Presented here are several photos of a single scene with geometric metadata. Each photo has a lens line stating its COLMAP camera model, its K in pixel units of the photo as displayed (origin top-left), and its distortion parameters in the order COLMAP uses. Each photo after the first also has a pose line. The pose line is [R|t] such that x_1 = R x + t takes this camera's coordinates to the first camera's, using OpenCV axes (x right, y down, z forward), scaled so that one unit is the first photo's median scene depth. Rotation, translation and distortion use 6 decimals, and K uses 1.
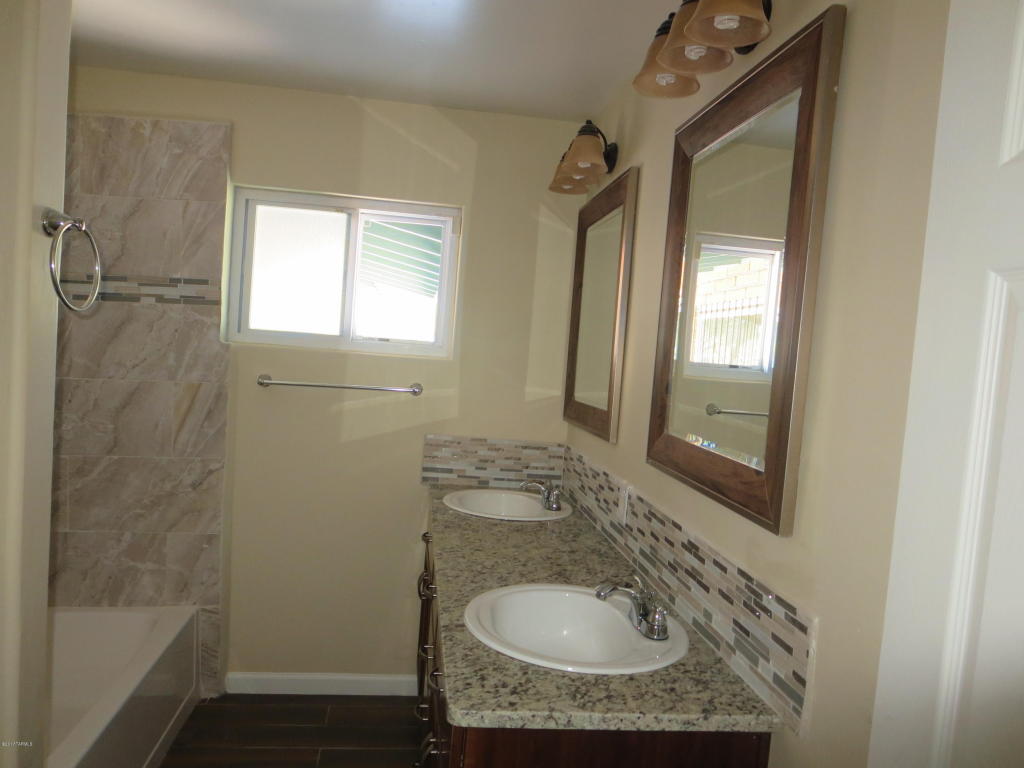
lens RADIAL K [[723.2, 0, 500.3], [0, 723.2, 379.9], [0, 0, 1]] dist [-0.026182, 0.015117]
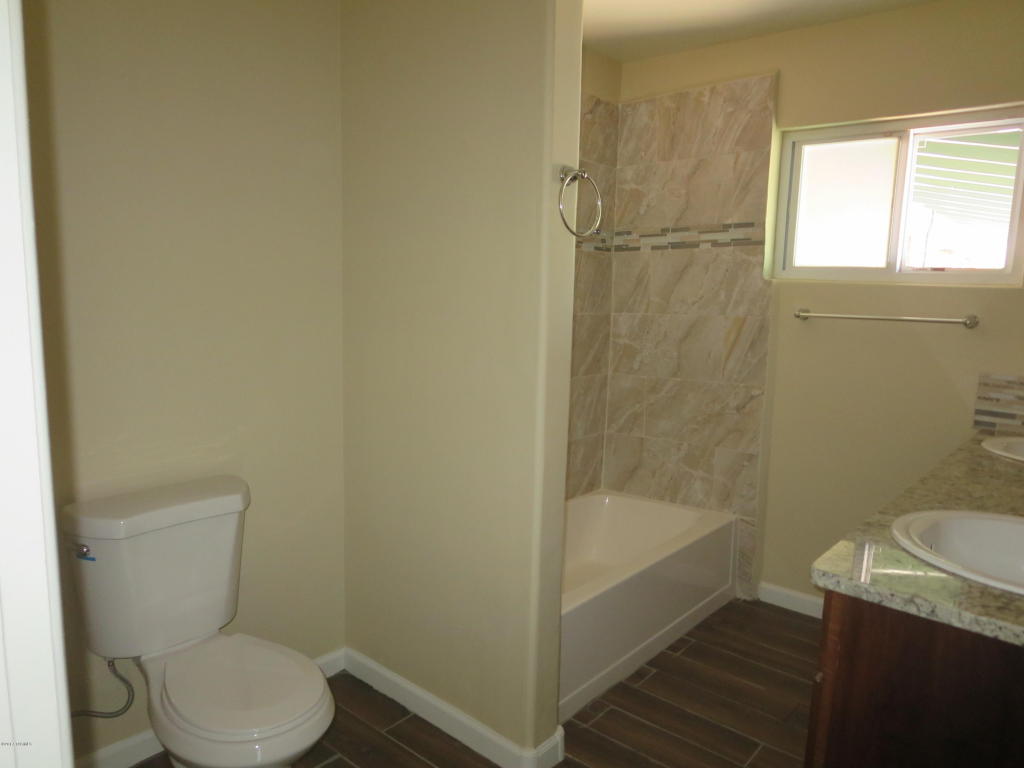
lens RADIAL K [[723.2, 0, 508.0], [0, 723.2, 379.6], [0, 0, 1]] dist [-0.026182, 0.015117]
pose [[0.669487, 0.047098, -0.741329, 0.168508], [-0.017430, 0.998709, 0.047709, 0.054672], [0.742619, -0.019019, 0.669444, -0.019916]]
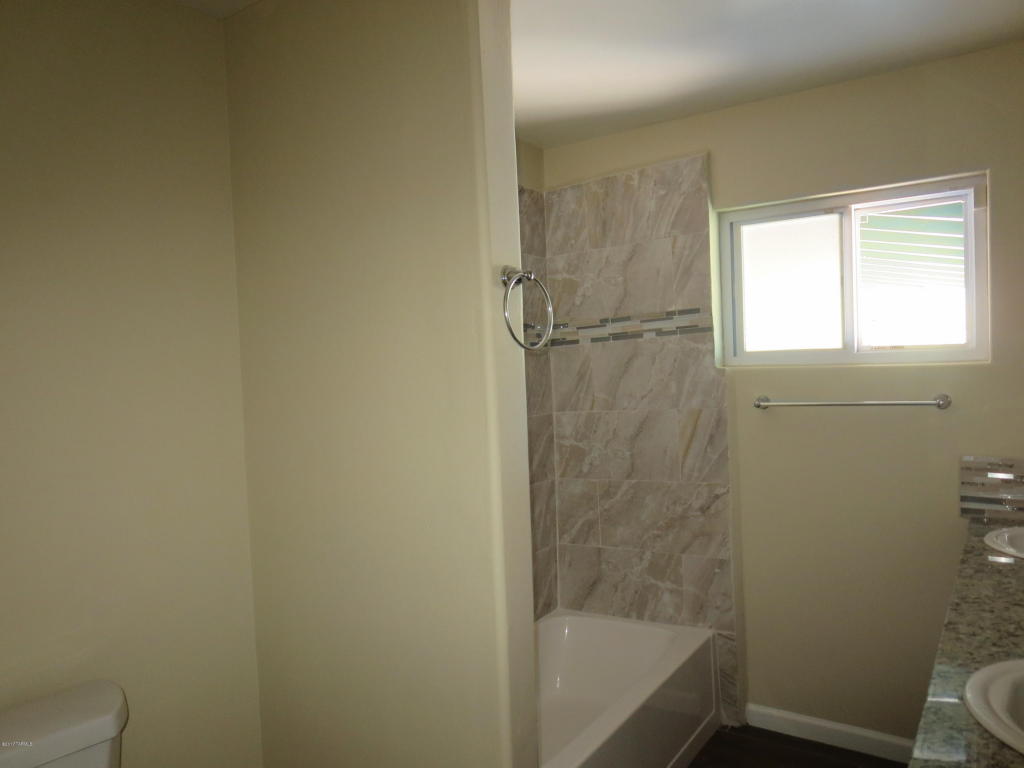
lens RADIAL K [[723.2, 0, 509.5], [0, 723.2, 380.6], [0, 0, 1]] dist [-0.026182, 0.015117]
pose [[0.743587, -0.082868, -0.663485, 0.066127], [0.057581, 0.996540, -0.059933, 0.009850], [0.666156, 0.006361, 0.745786, 0.053486]]
